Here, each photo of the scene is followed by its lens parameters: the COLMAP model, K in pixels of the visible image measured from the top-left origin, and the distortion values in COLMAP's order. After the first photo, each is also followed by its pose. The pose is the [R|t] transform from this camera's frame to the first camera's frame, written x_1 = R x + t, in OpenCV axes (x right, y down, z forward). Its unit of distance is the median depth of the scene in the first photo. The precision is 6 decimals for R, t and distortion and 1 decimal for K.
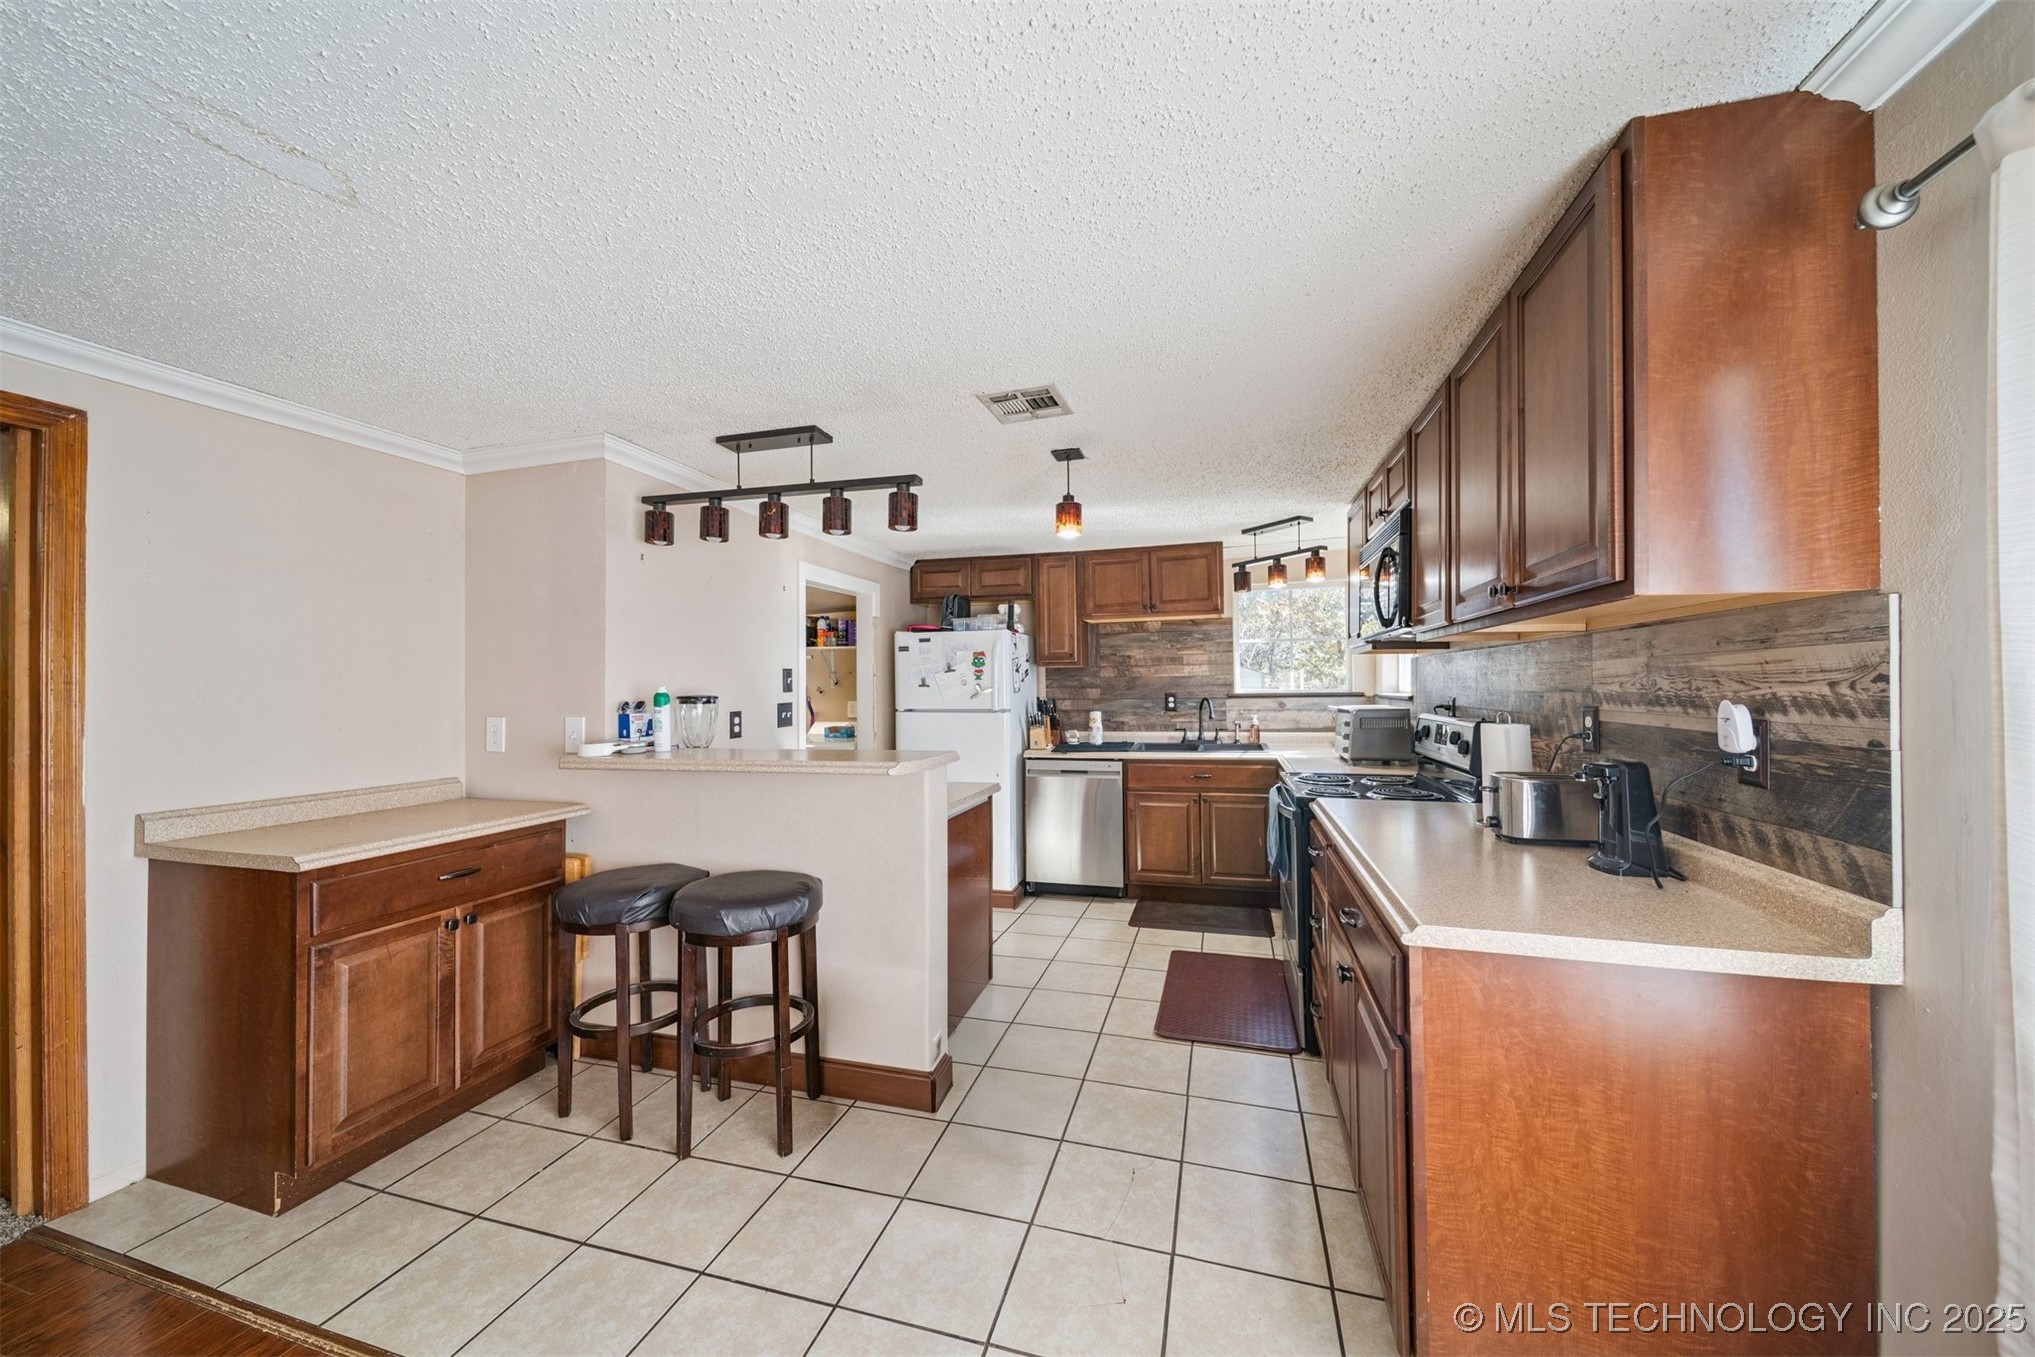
lens RADIAL K [[727.2, 0, 1006.5], [0, 727.2, 673.7], [0, 0, 1]] dist [-0.005912, -0.000816]
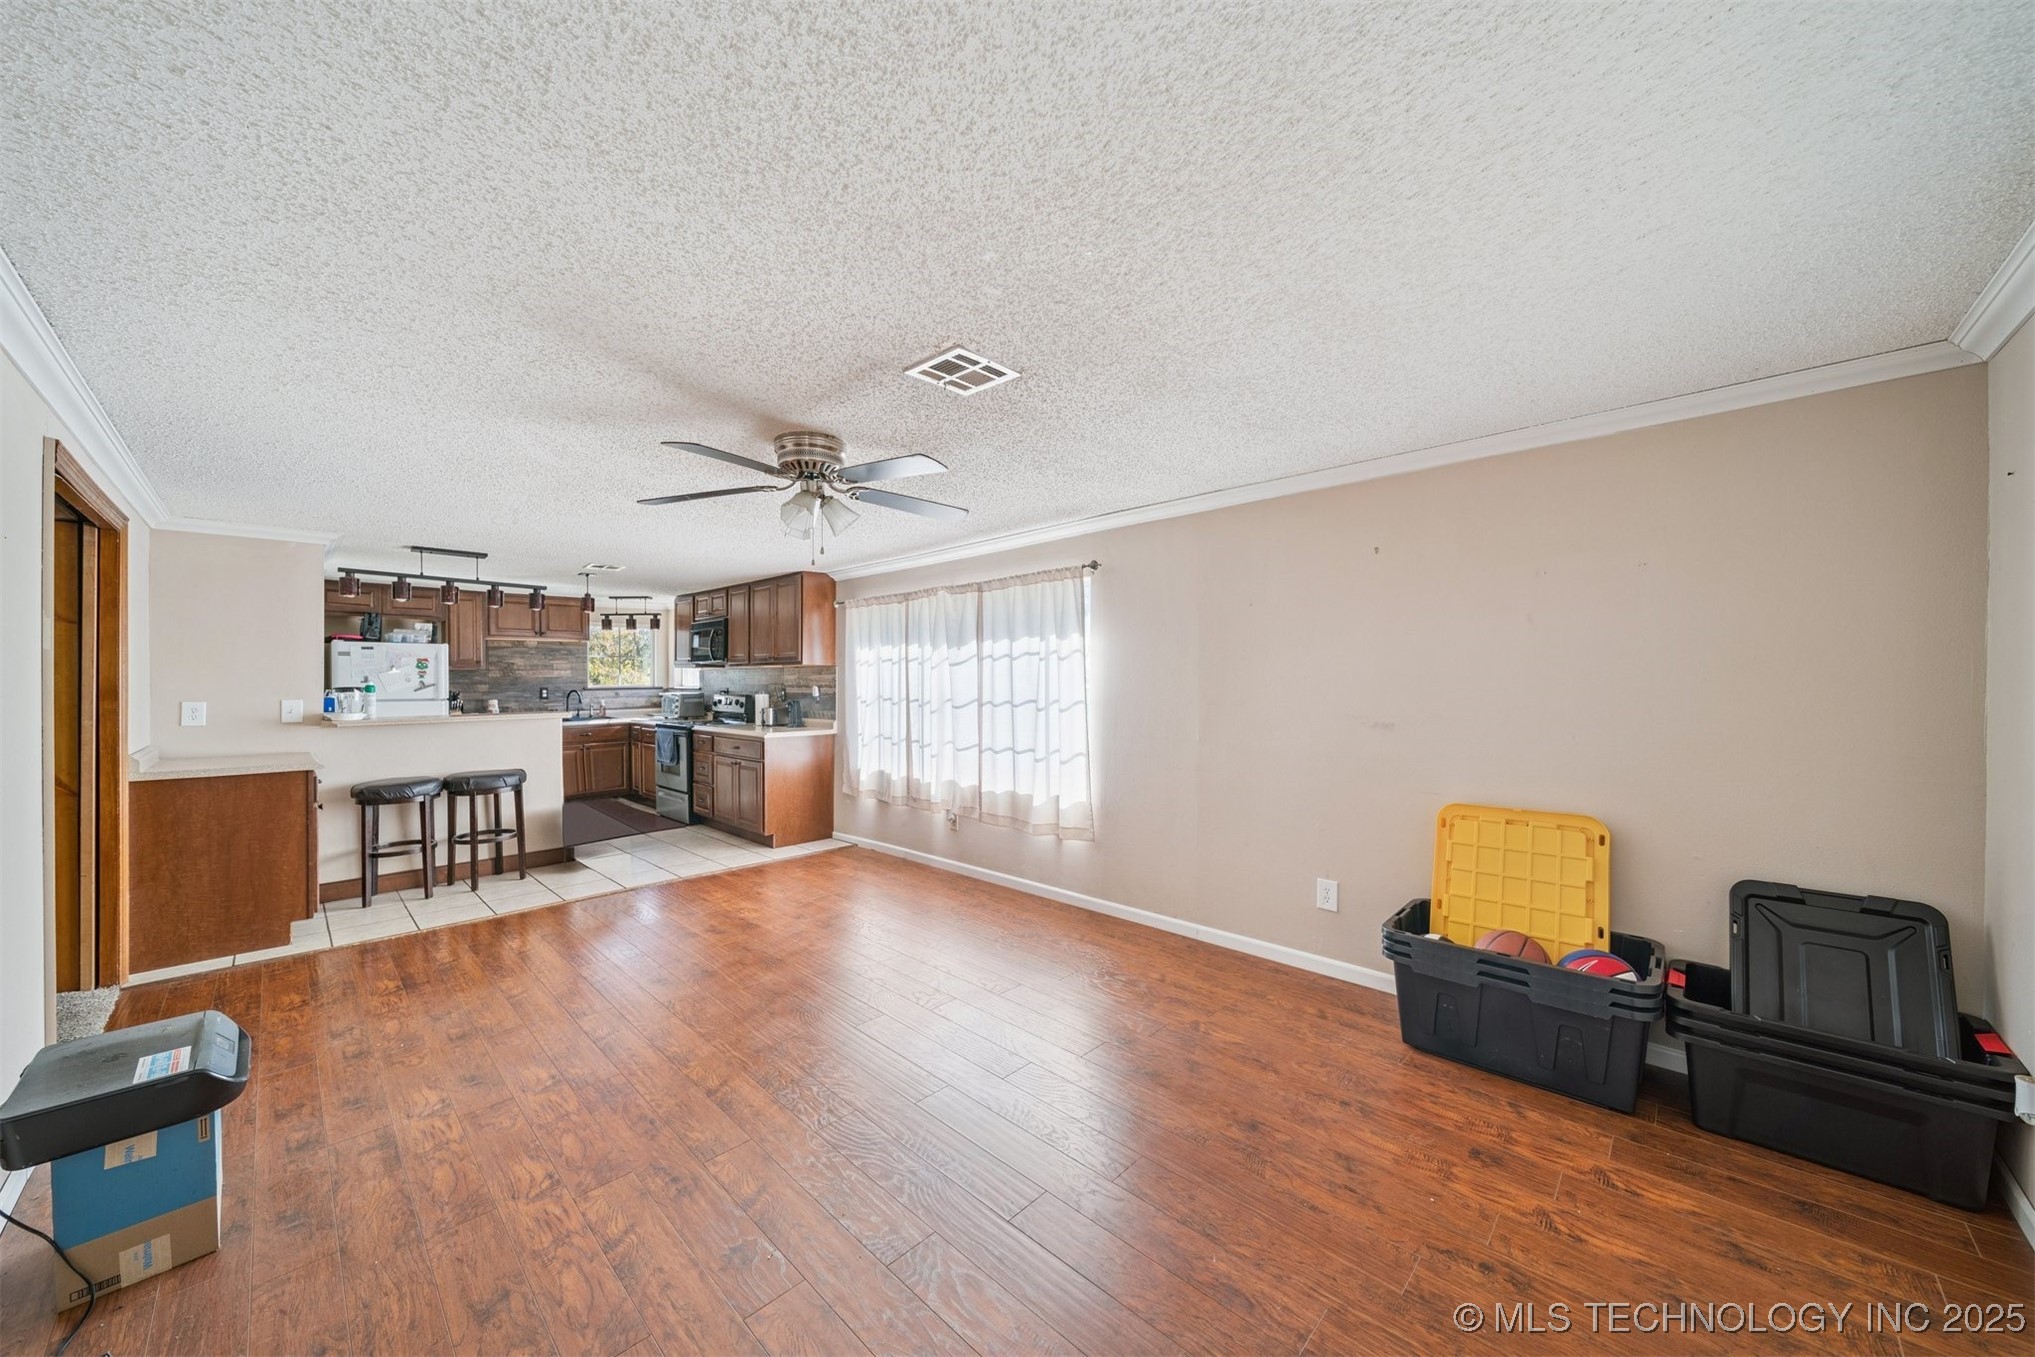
lens RADIAL K [[727.2, 0, 1050.6], [0, 727.2, 680.1], [0, 0, 1]] dist [-0.005912, -0.000816]
pose [[0.431990, 0.008299, 0.901840, -0.771201], [-0.015211, 0.999882, -0.001915, -0.003295], [-0.901750, -0.012891, 0.432065, -0.720199]]
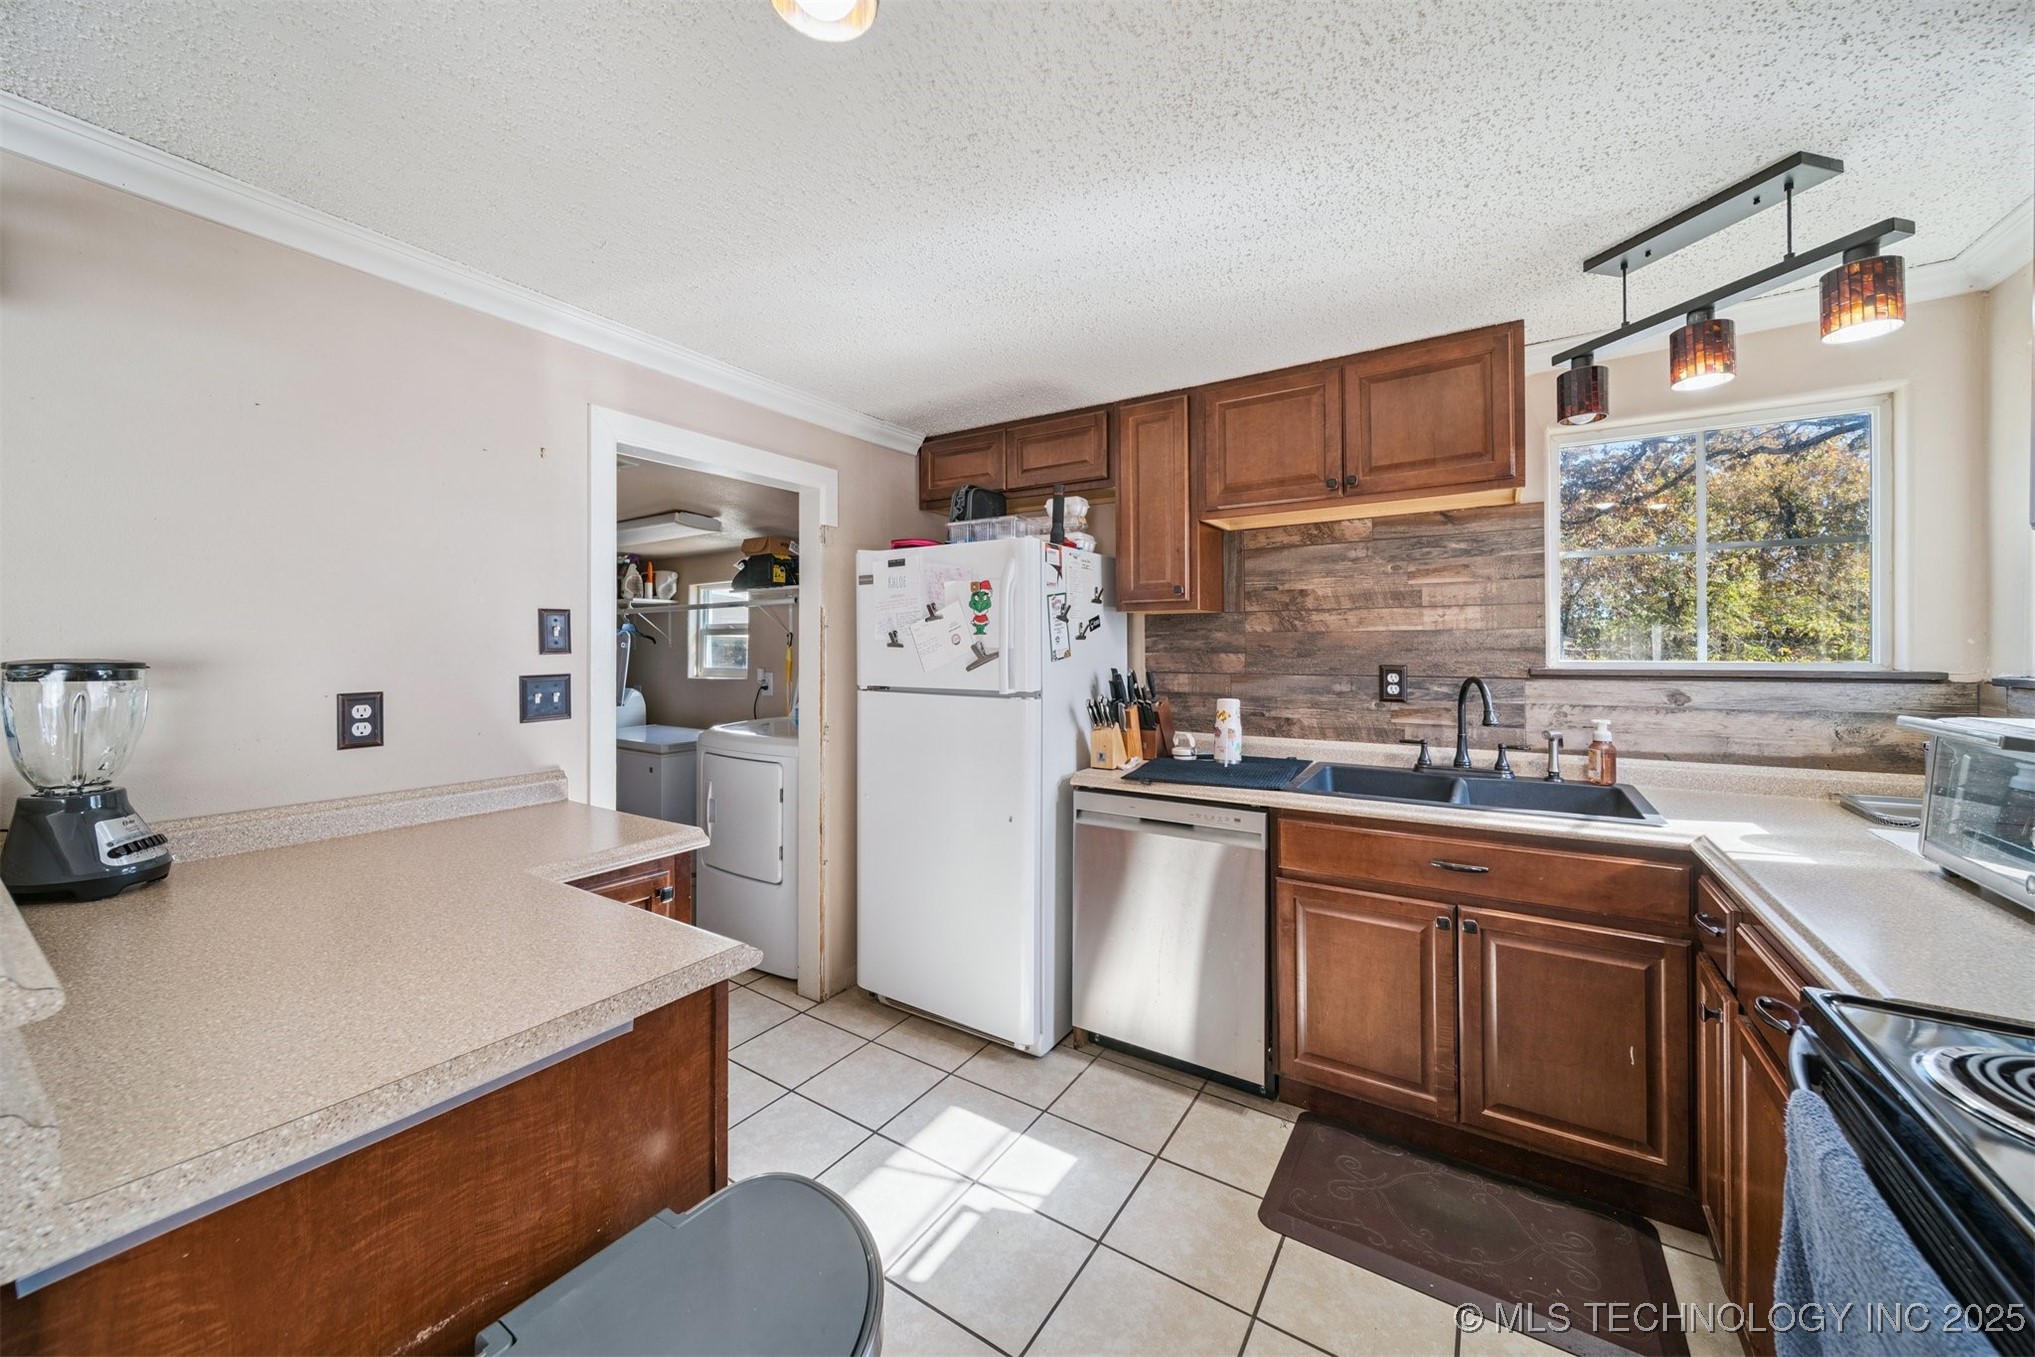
lens RADIAL K [[727.2, 0, 1001.4], [0, 727.2, 642.4], [0, 0, 1]] dist [-0.005912, -0.000816]
pose [[0.953895, 0.008256, -0.300026, 0.130323], [-0.005086, 0.999923, 0.011346, 0.007847], [0.300097, -0.009297, 0.953864, 0.488692]]
